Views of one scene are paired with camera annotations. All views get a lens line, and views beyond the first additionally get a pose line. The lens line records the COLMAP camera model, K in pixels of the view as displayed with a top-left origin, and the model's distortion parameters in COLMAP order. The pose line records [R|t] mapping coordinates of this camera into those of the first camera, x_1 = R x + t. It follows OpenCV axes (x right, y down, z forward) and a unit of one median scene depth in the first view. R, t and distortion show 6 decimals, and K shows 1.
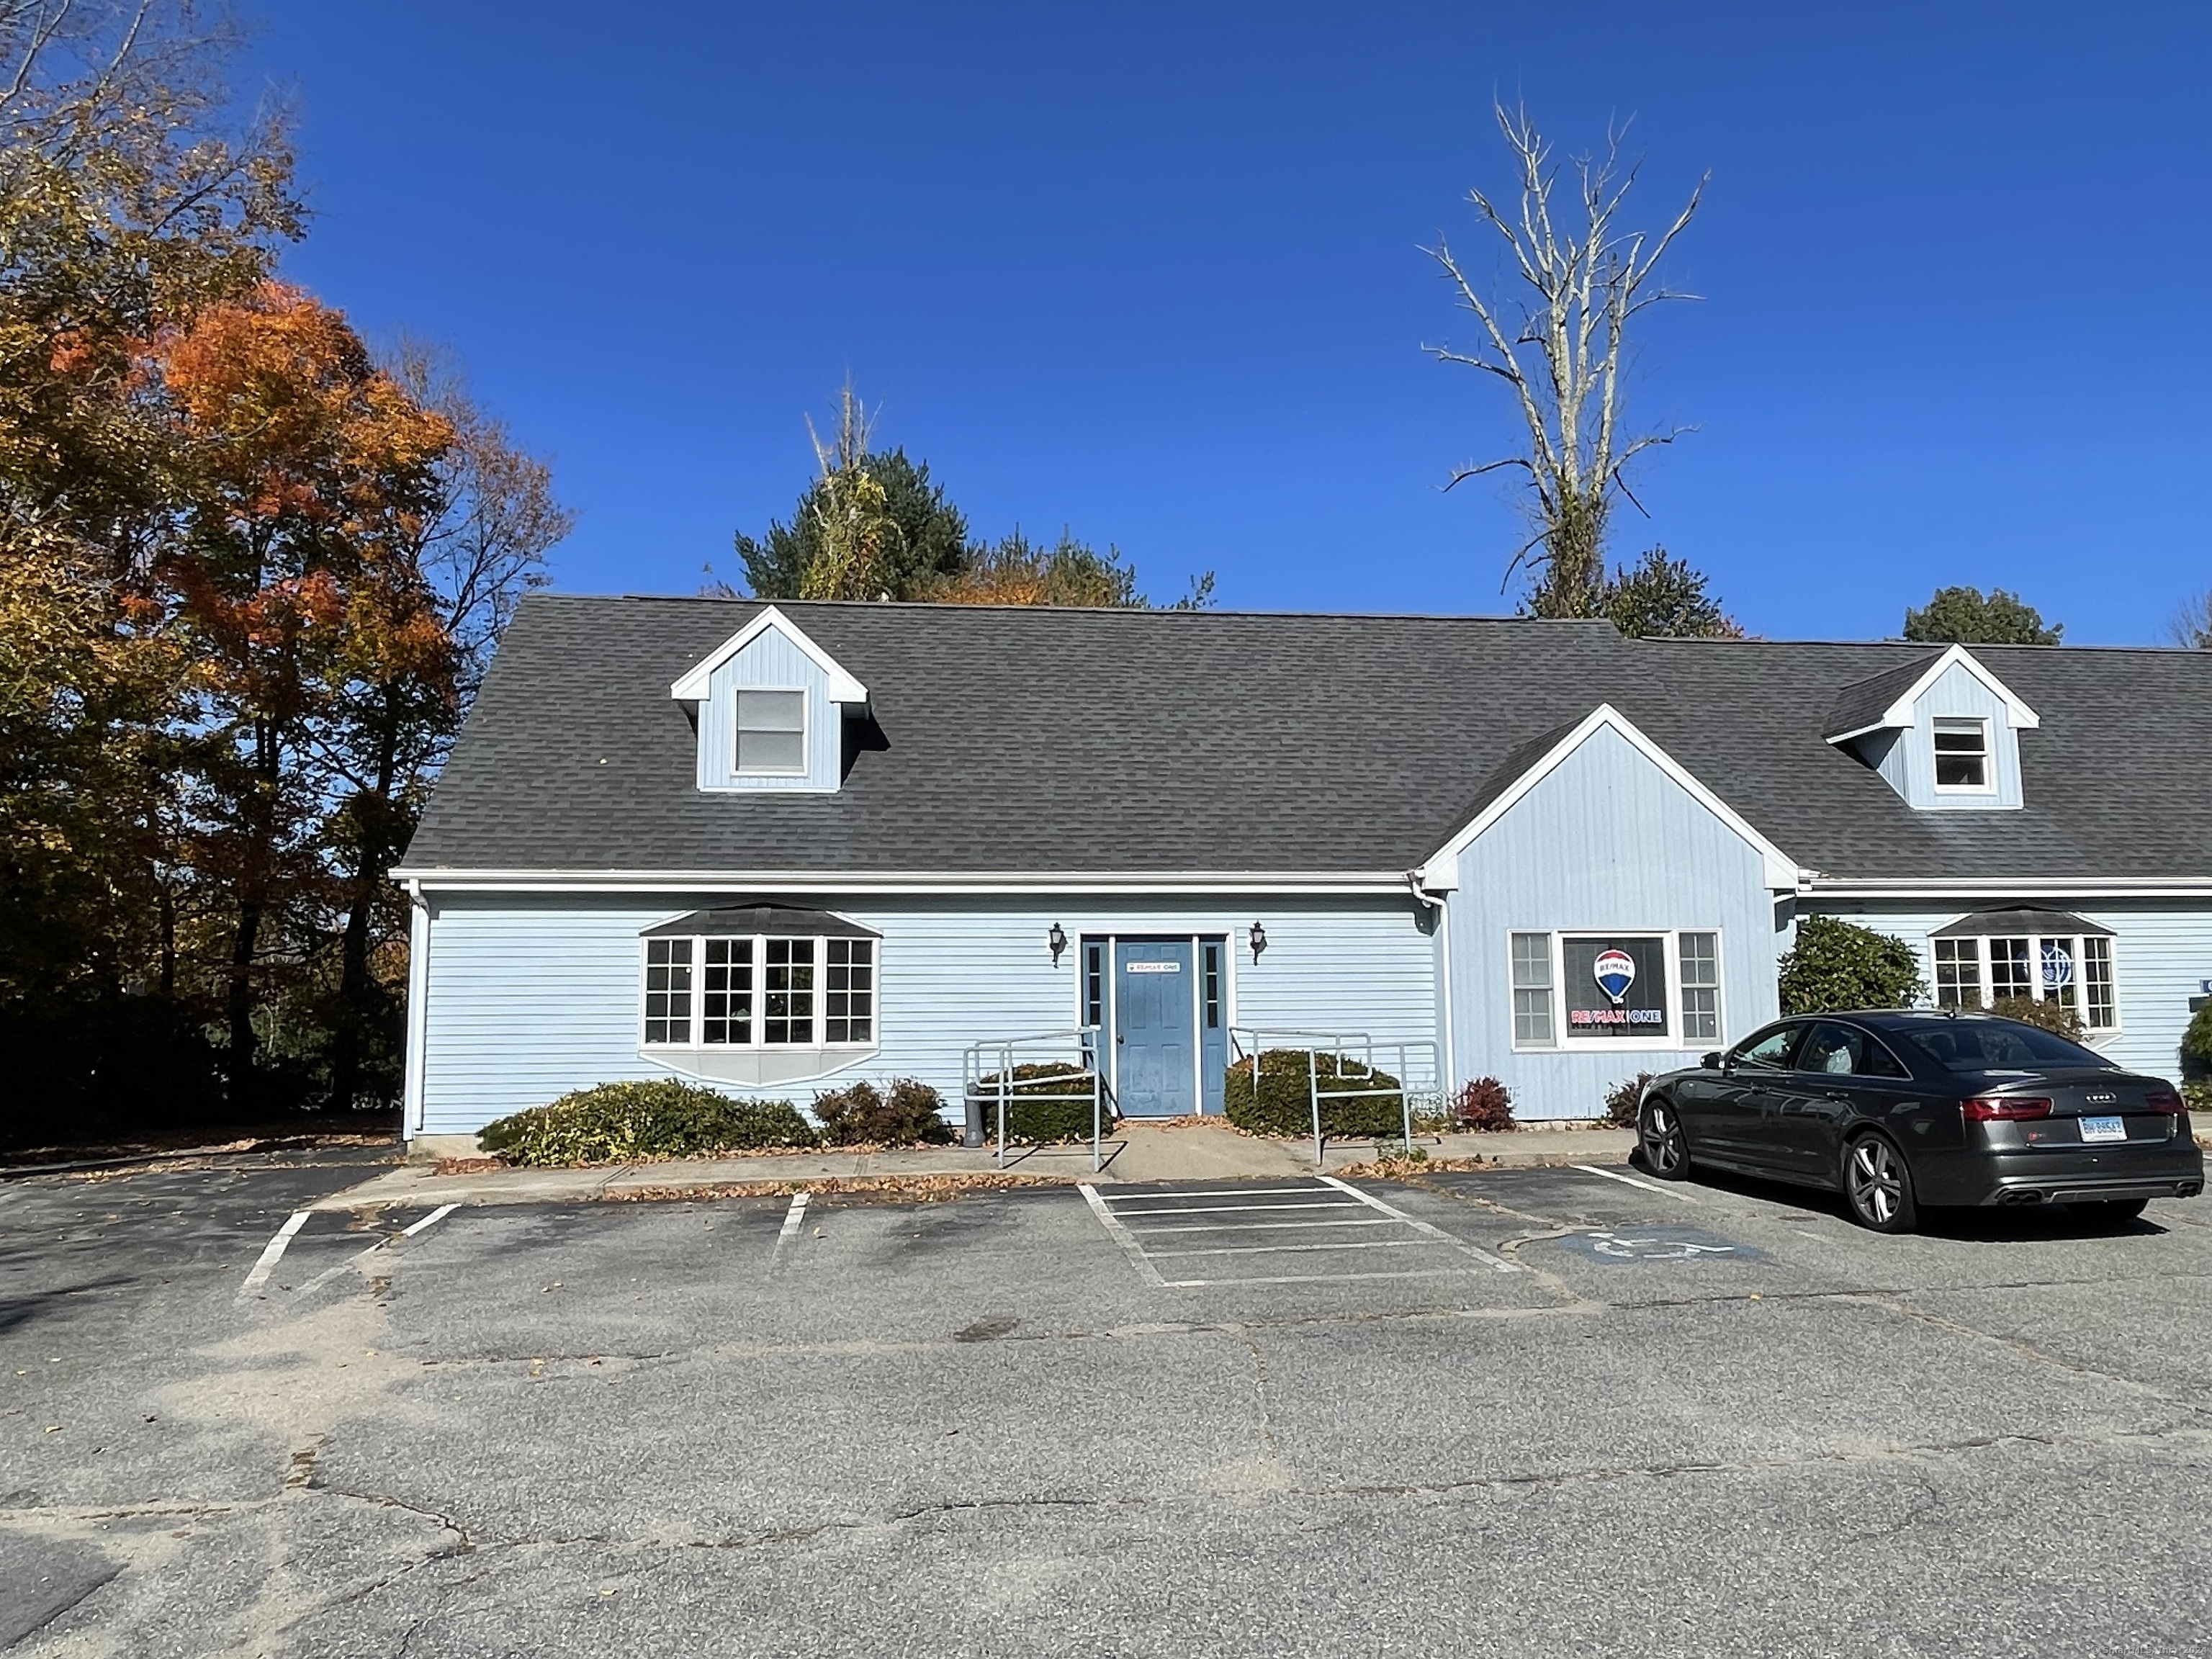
lens RADIAL K [[1592.6, 0, 1106.0], [0, 1592.6, 829.5], [0, 0, 1]] dist [0.076908, -0.141592]
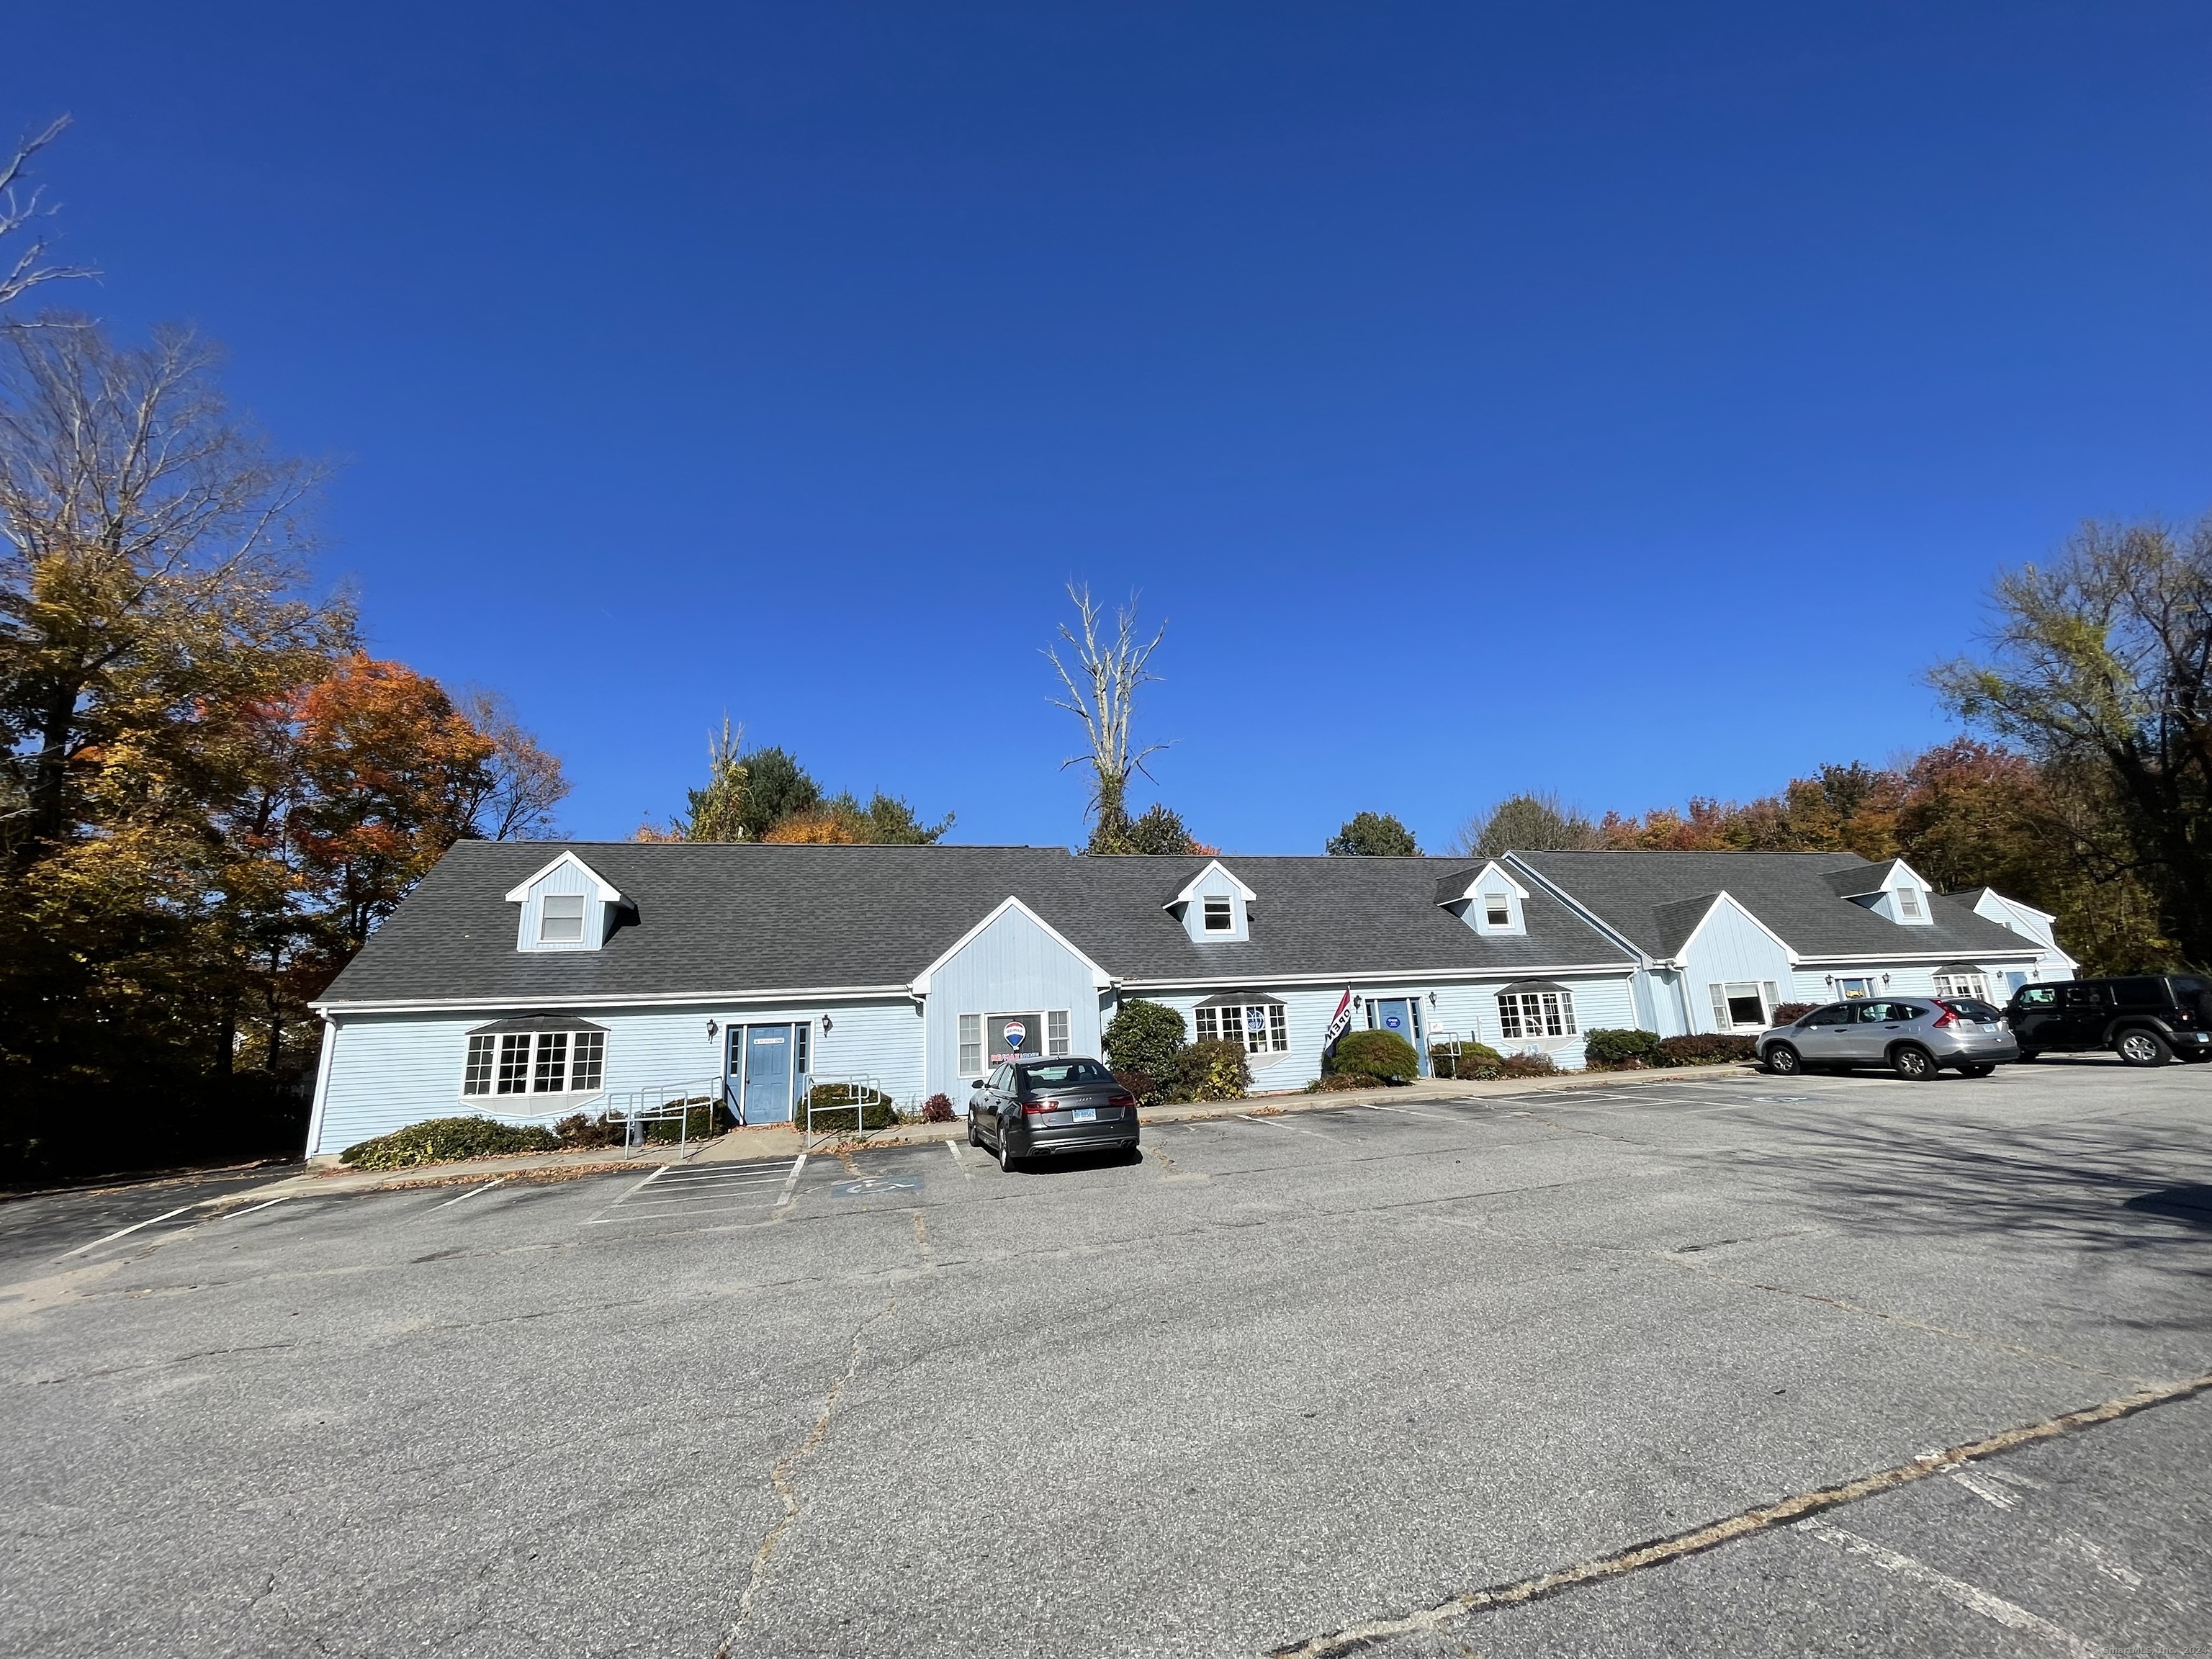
lens RADIAL K [[891.8, 0, 1102.2], [0, 891.8, 826.7], [0, 0, 1]] dist [-0.003840, 0.000473]
pose [[0.991026, -0.007841, 0.133443, 0.292055], [0.024862, 0.991672, -0.126368, -0.021834], [-0.131341, 0.128551, 0.982967, -0.116057]]
